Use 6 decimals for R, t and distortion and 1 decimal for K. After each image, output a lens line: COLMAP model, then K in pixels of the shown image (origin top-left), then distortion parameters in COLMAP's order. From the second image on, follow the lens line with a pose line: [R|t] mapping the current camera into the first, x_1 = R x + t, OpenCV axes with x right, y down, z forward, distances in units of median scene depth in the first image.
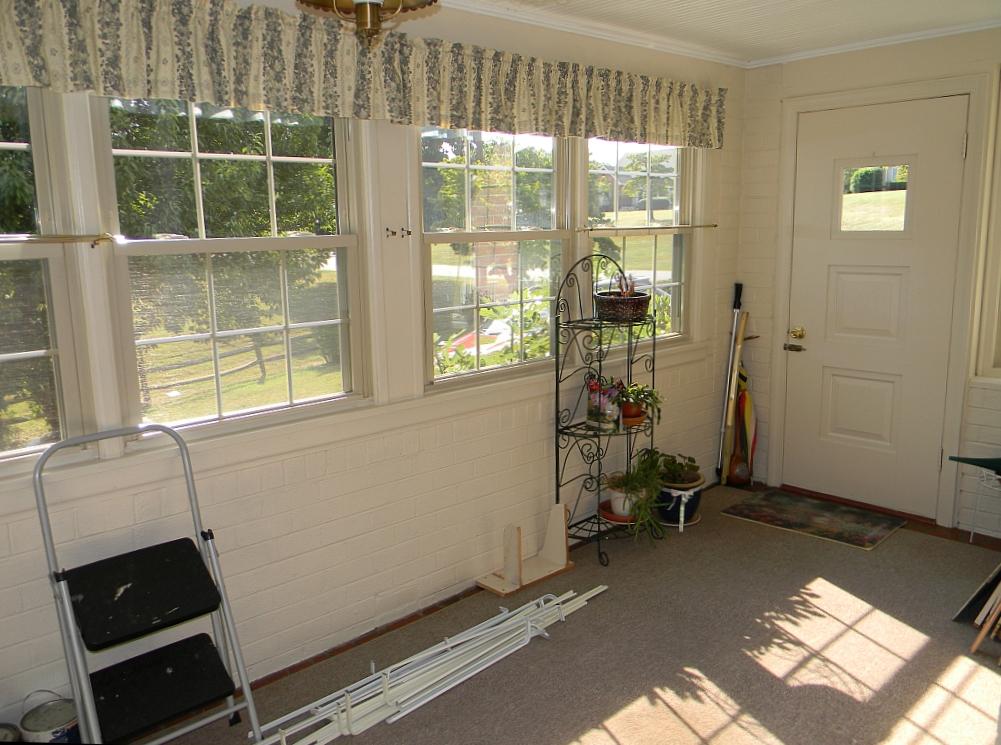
lens RADIAL K [[809.1, 0, 500.7], [0, 809.1, 371.9], [0, 0, 1]] dist [-0.006093, -0.009454]
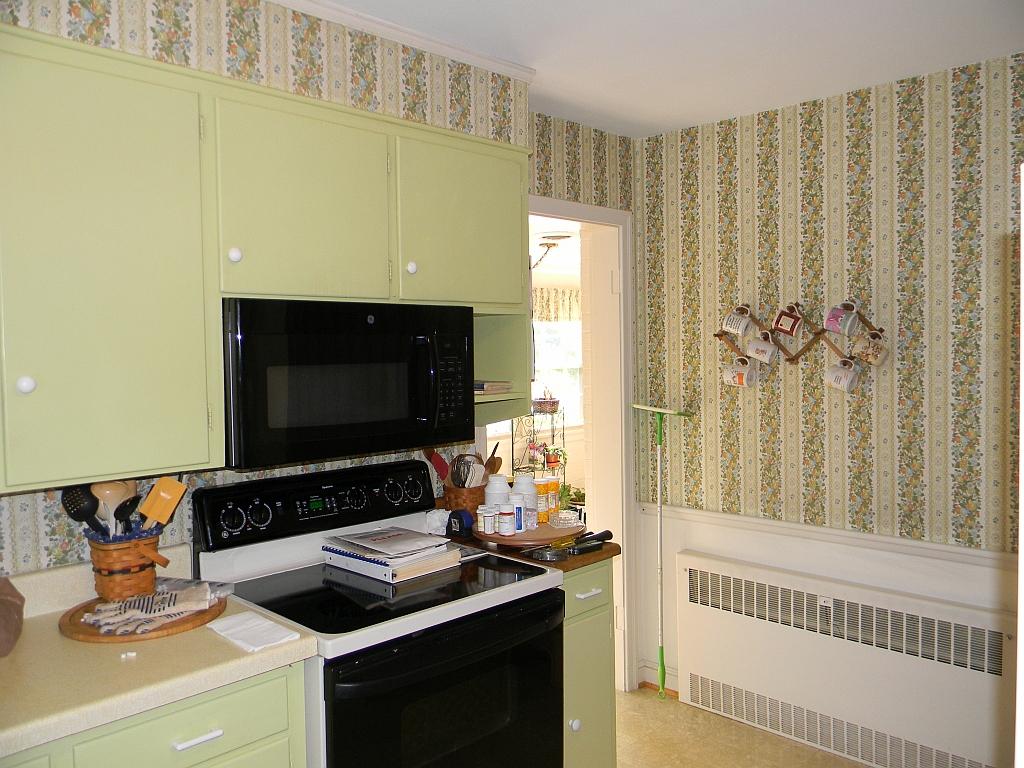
lens RADIAL K [[827.7, 0, 511.2], [0, 827.7, 383.0], [0, 0, 1]] dist [-0.006093, -0.009454]
pose [[0.998924, -0.004549, 0.046156, -0.023375], [0.011271, 0.989155, -0.146440, 0.153787], [-0.044989, 0.146803, 0.988142, -0.955298]]
